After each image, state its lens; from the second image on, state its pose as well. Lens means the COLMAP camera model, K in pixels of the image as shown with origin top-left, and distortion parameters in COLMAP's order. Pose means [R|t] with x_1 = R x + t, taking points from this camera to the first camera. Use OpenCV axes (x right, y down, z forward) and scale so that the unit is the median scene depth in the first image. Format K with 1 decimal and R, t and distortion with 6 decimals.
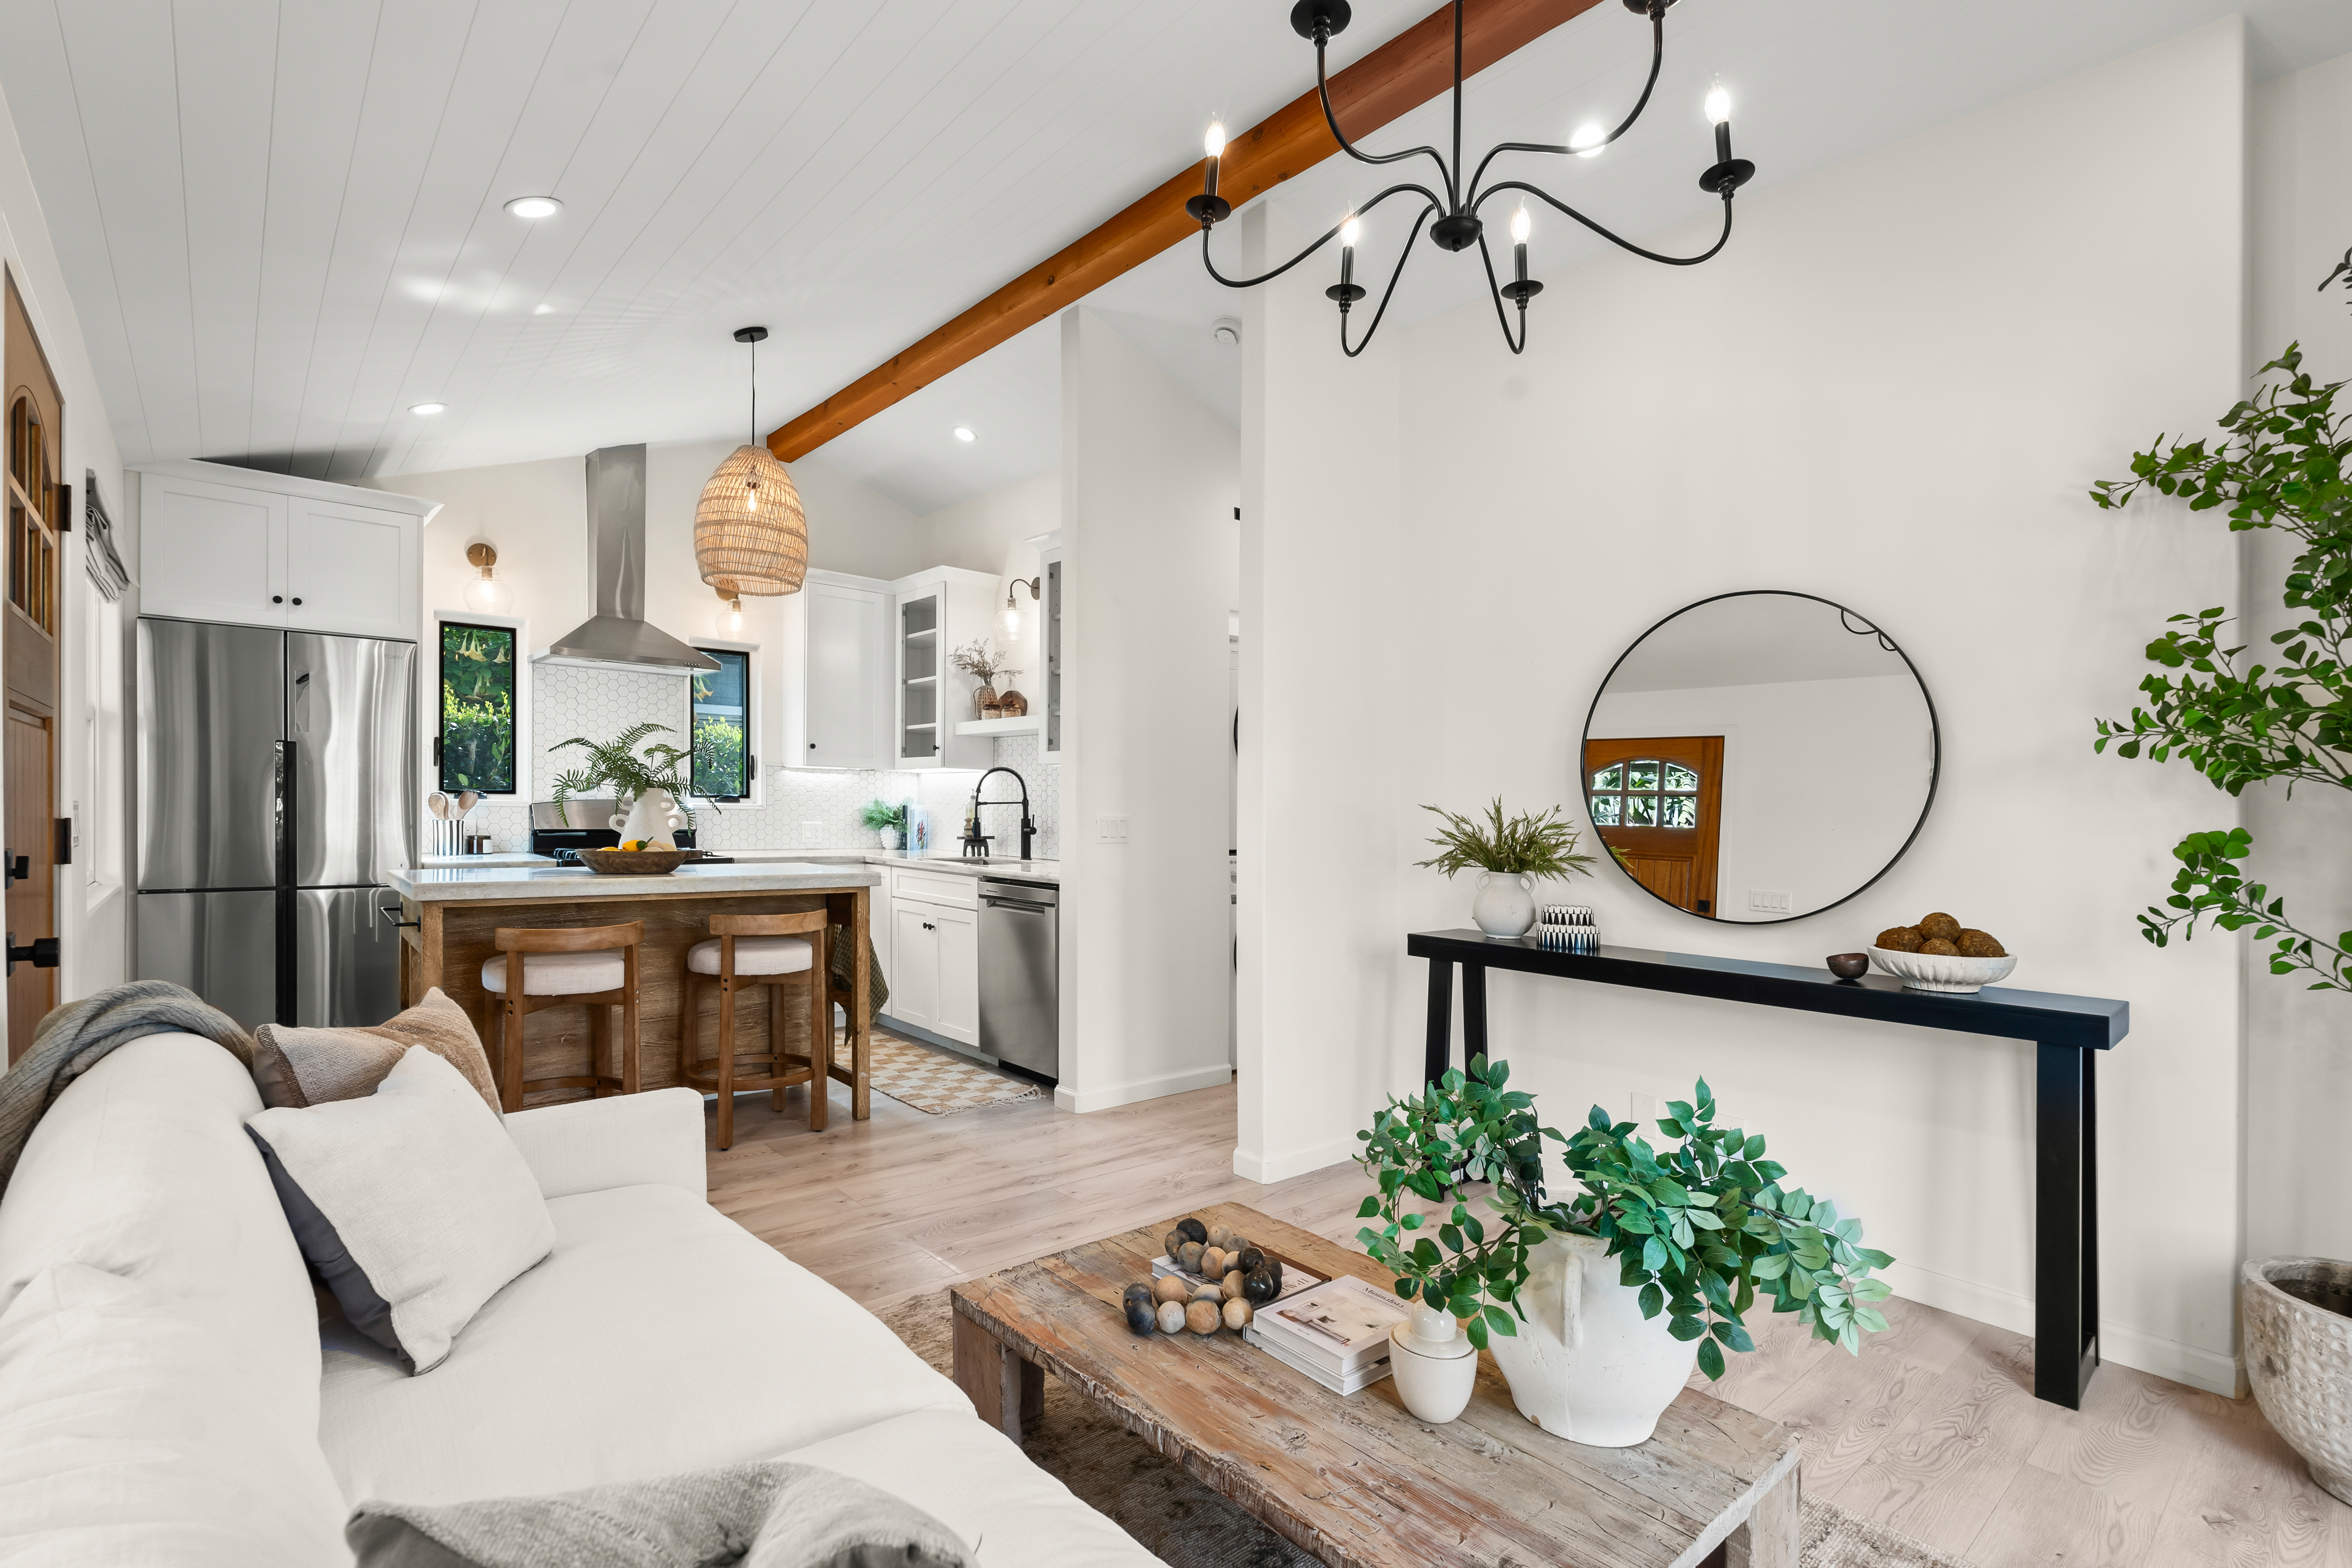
lens RADIAL K [[1125.5, 0, 1172.6], [0, 1125.5, 812.6], [0, 0, 1]] dist [0.016377, 0.000427]
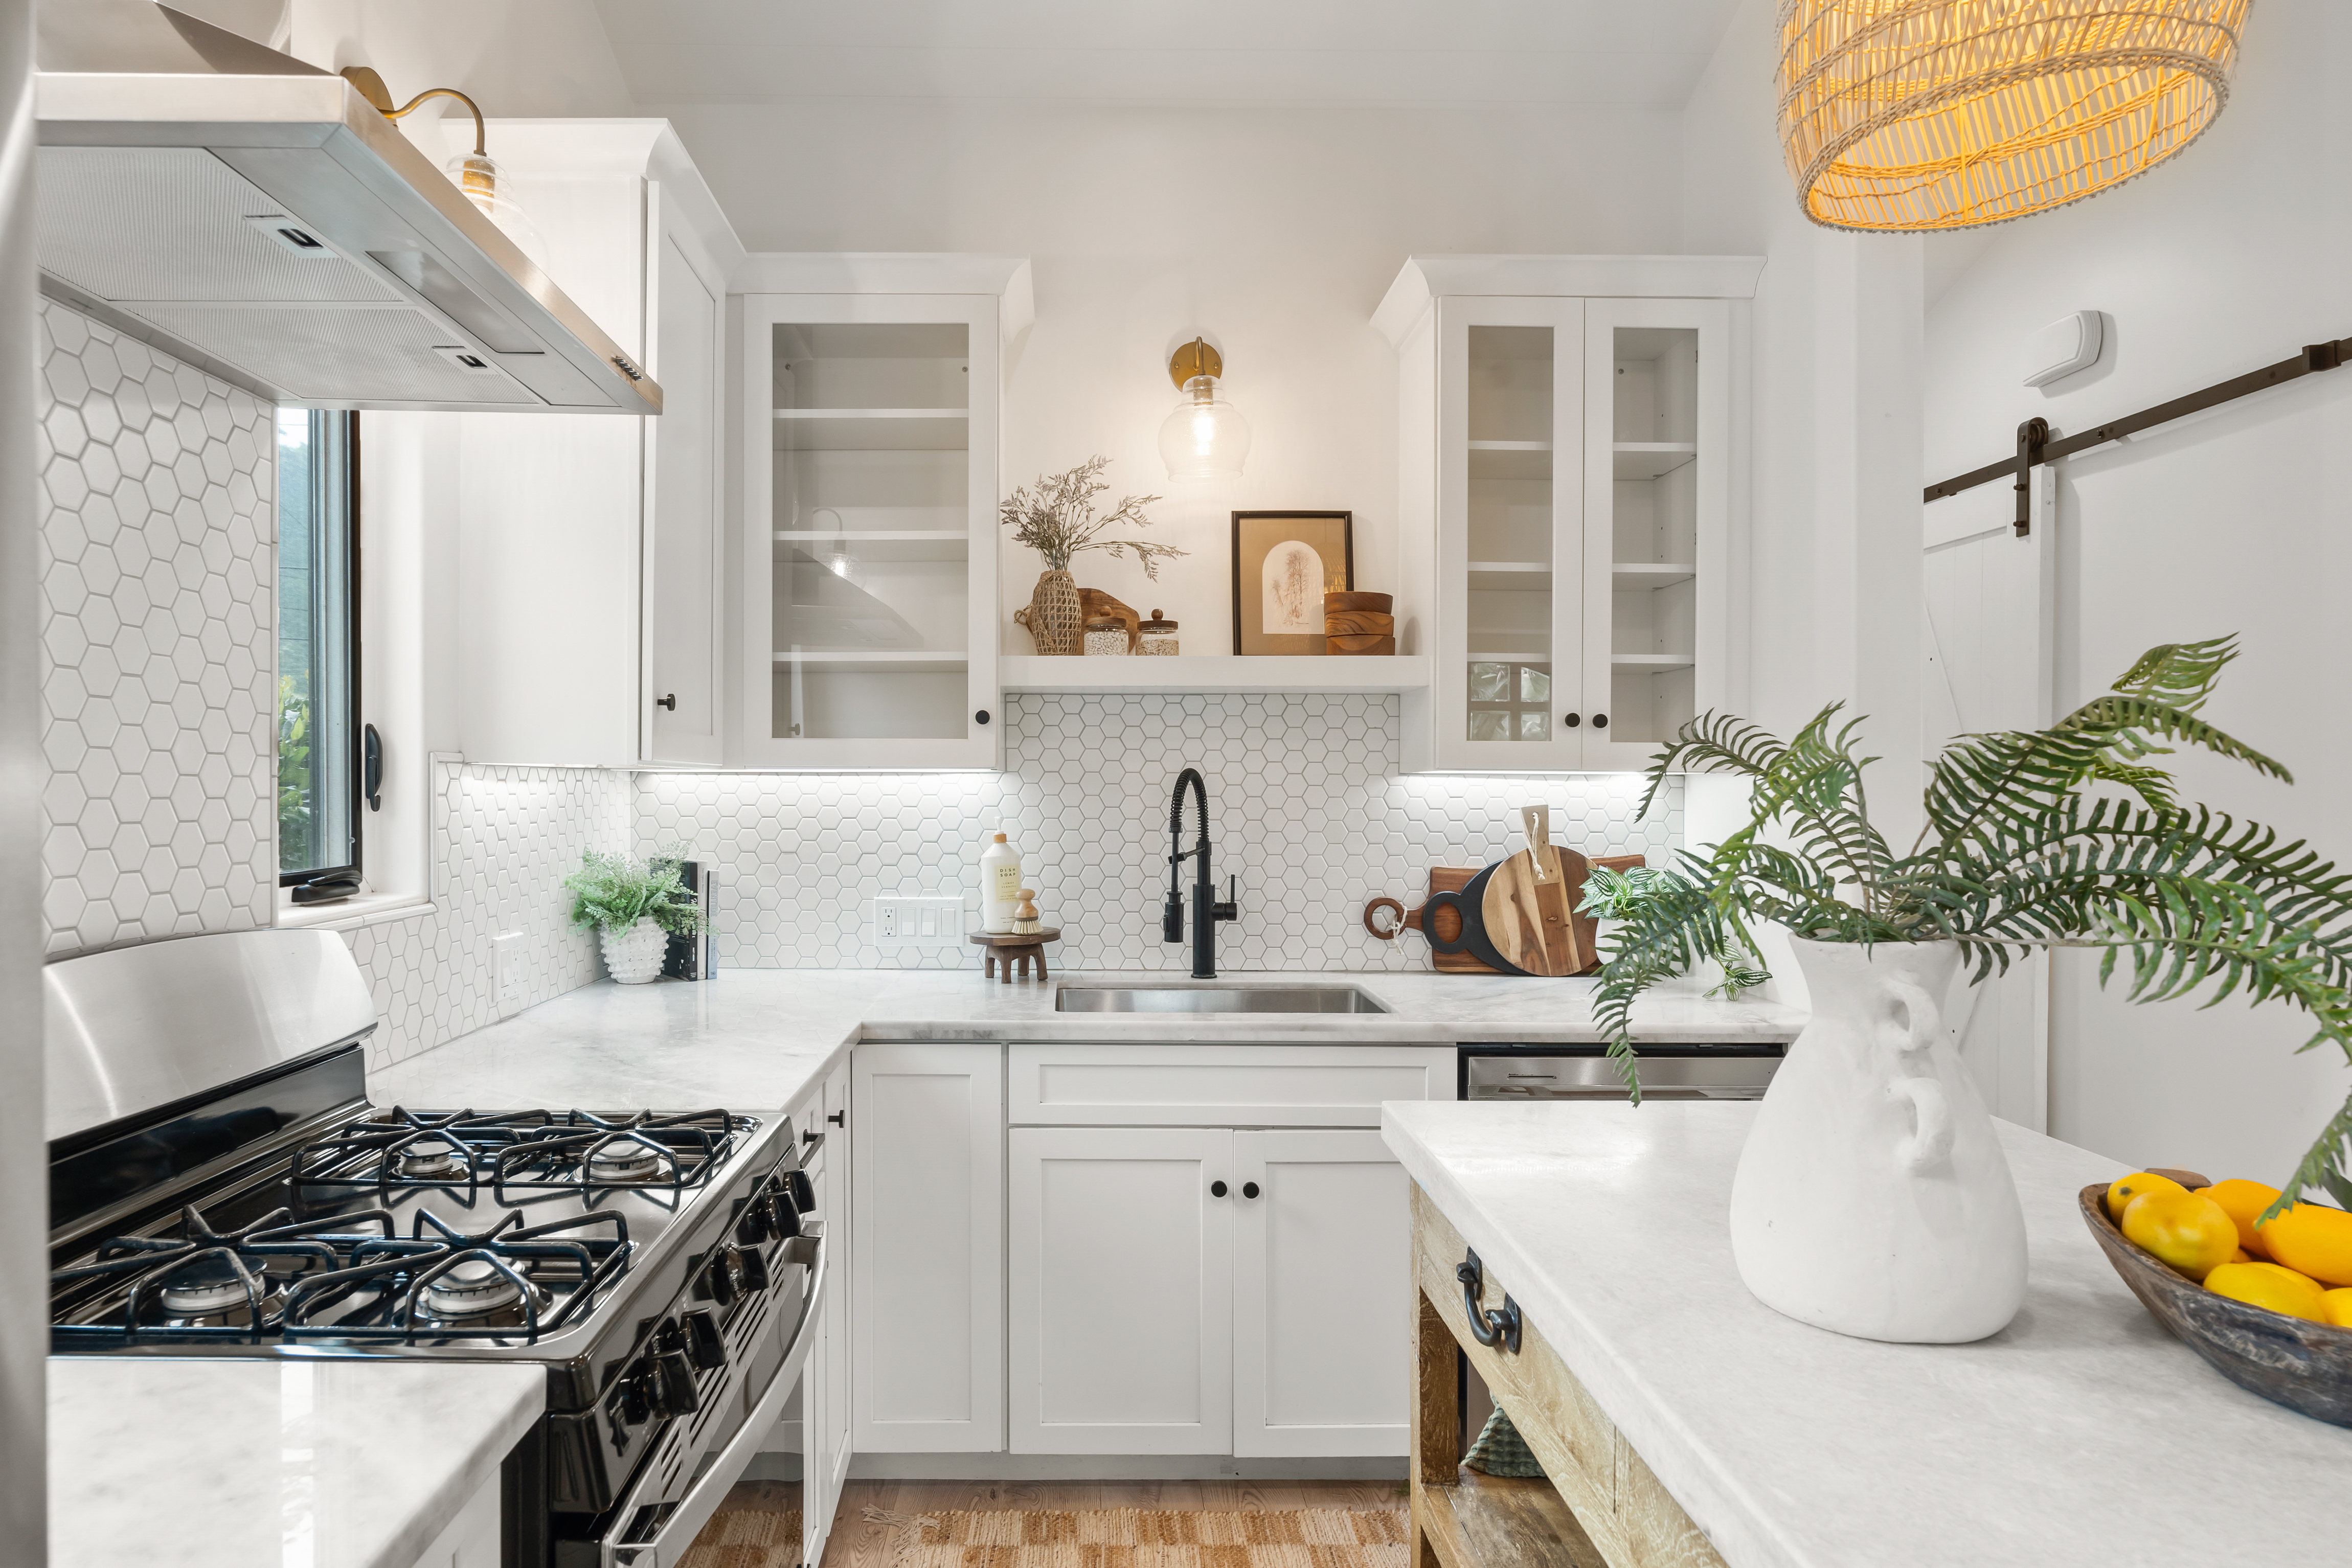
lens RADIAL K [[1328.0, 0, 1176.0], [0, 1328.0, 784.0], [0, 0, 1]] dist [0.002666, -0.000254]
pose [[0.635270, -0.016162, 0.772121, -0.553146], [0.011440, 0.999868, 0.011517, -0.041449], [-0.772205, 0.001517, 0.635371, 0.696217]]
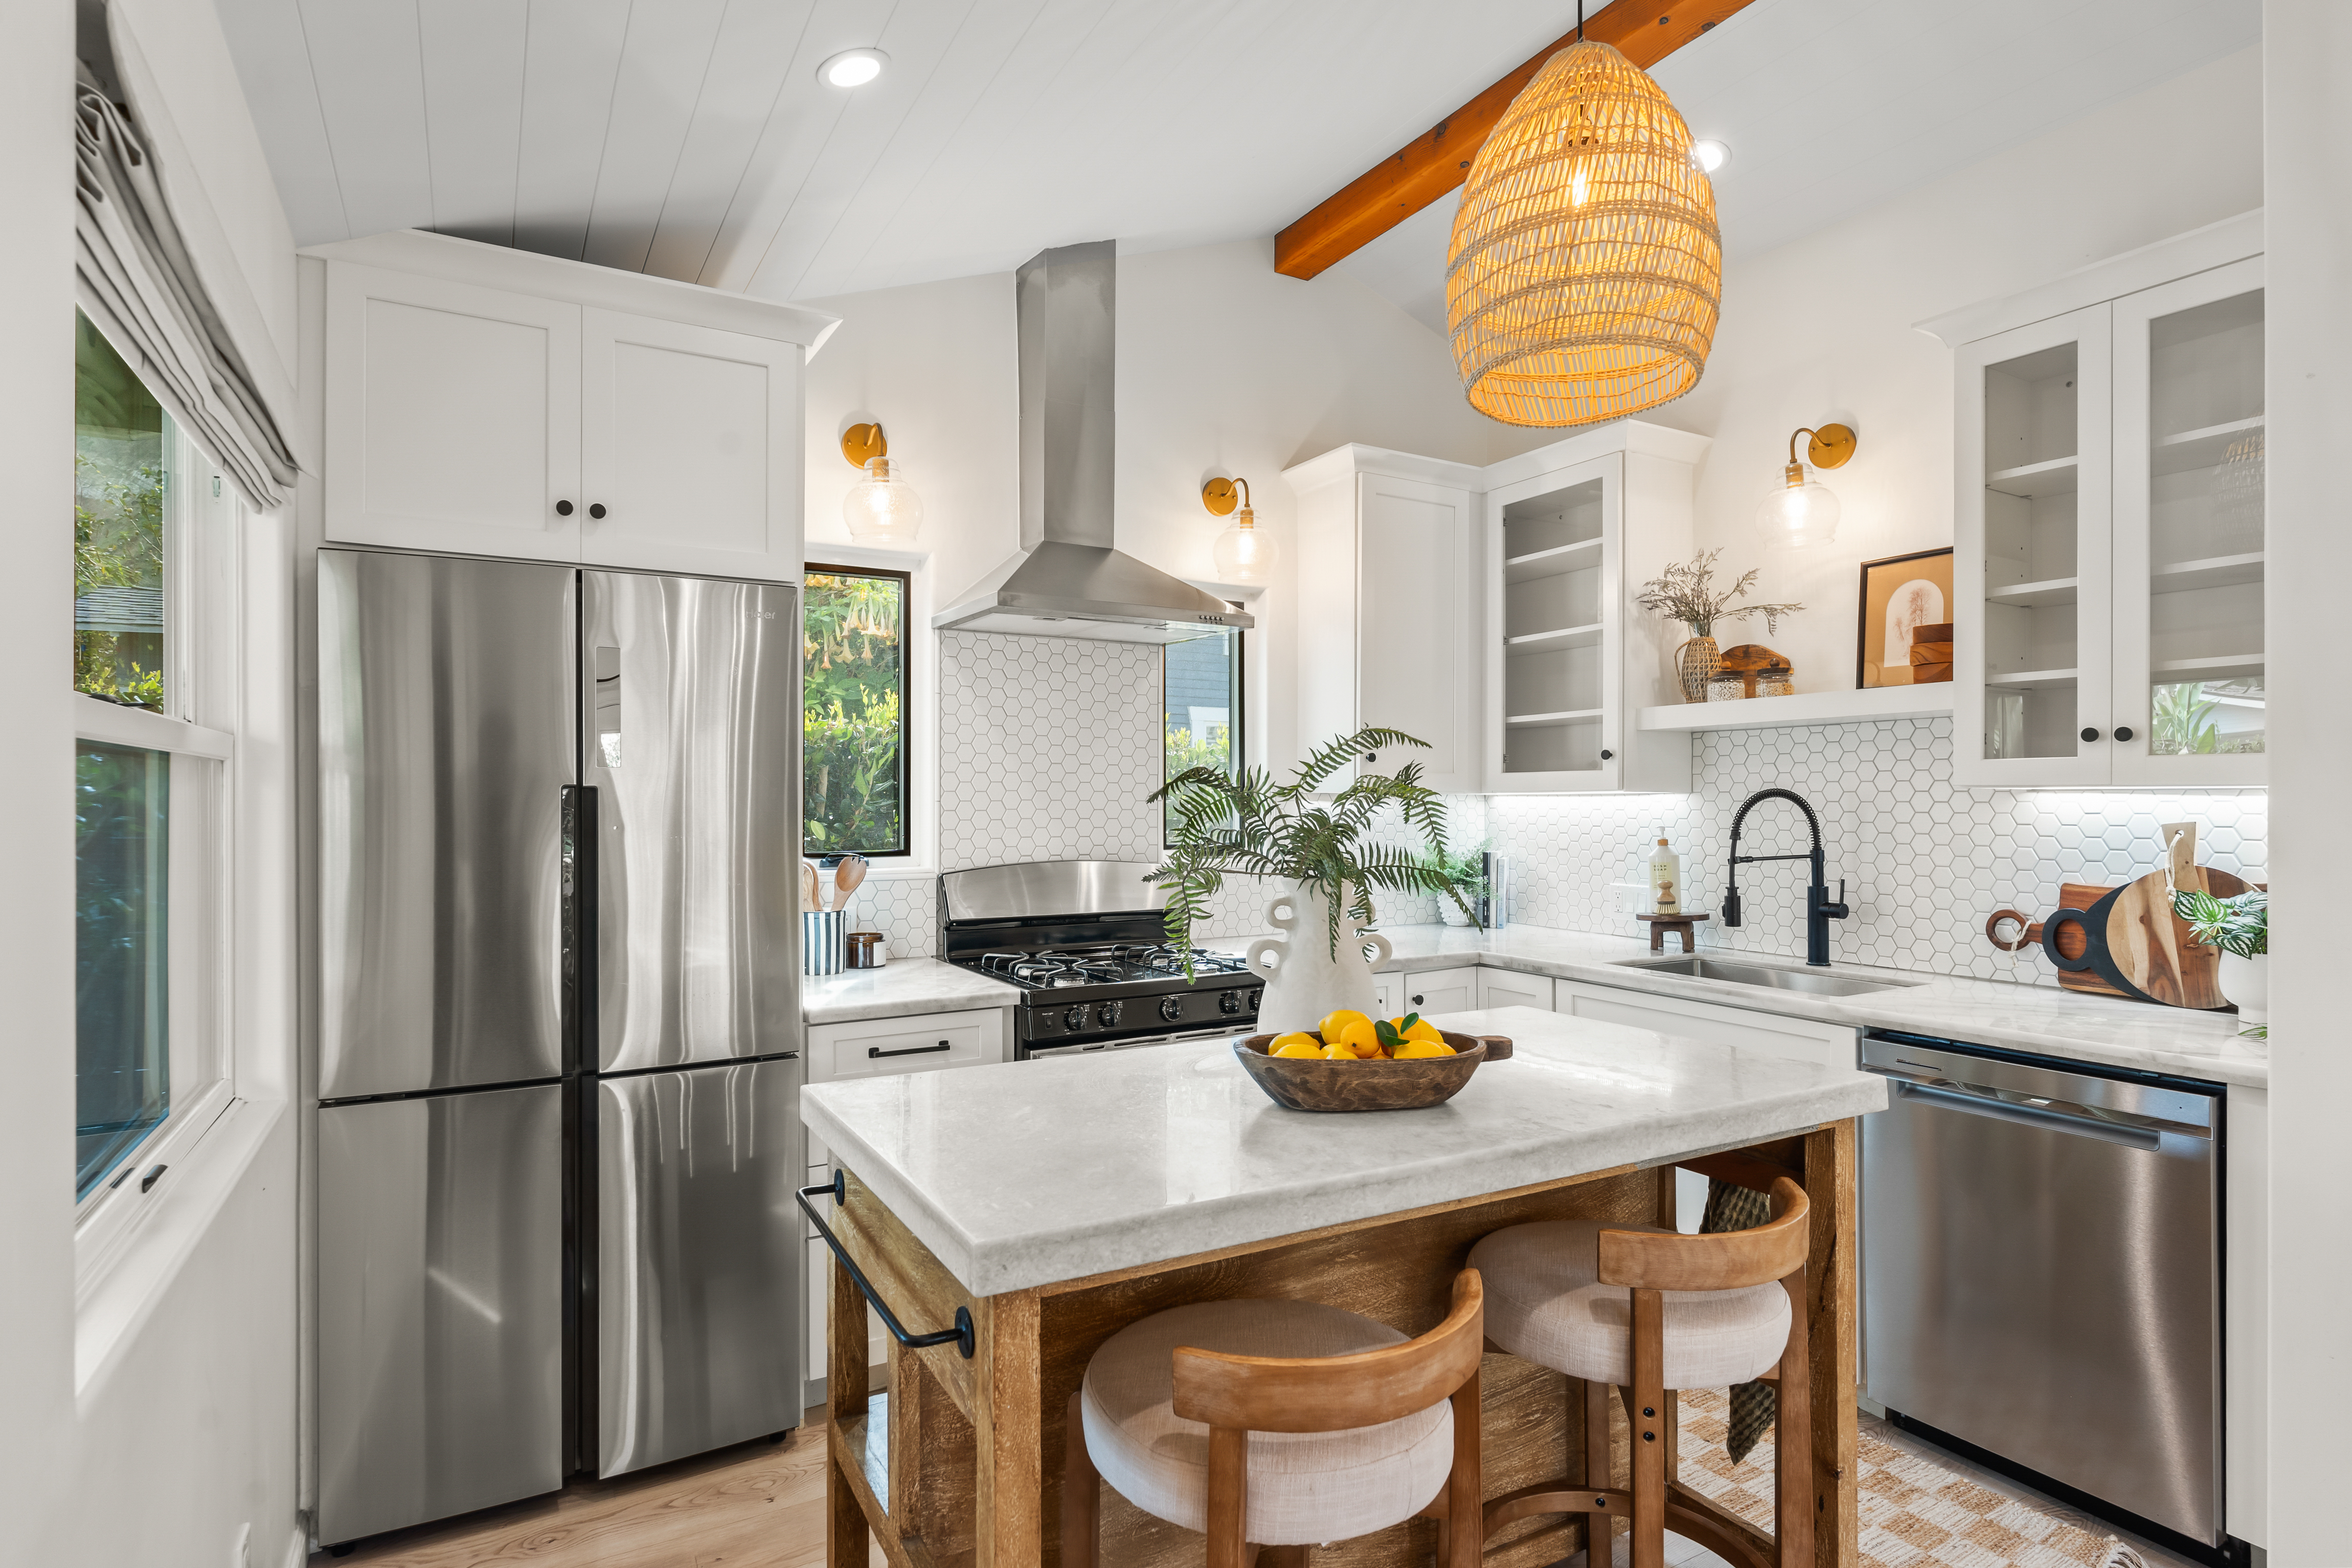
lens RADIAL K [[1227.6, 0, 1176.0], [0, 1227.6, 784.0], [0, 0, 1]] dist [-0.001558, -0.000360]
pose [[0.983873, -0.022961, -0.177391, -0.329252], [0.019454, 0.999580, -0.021483, -0.036716], [0.177809, 0.017685, 0.983906, 0.397522]]
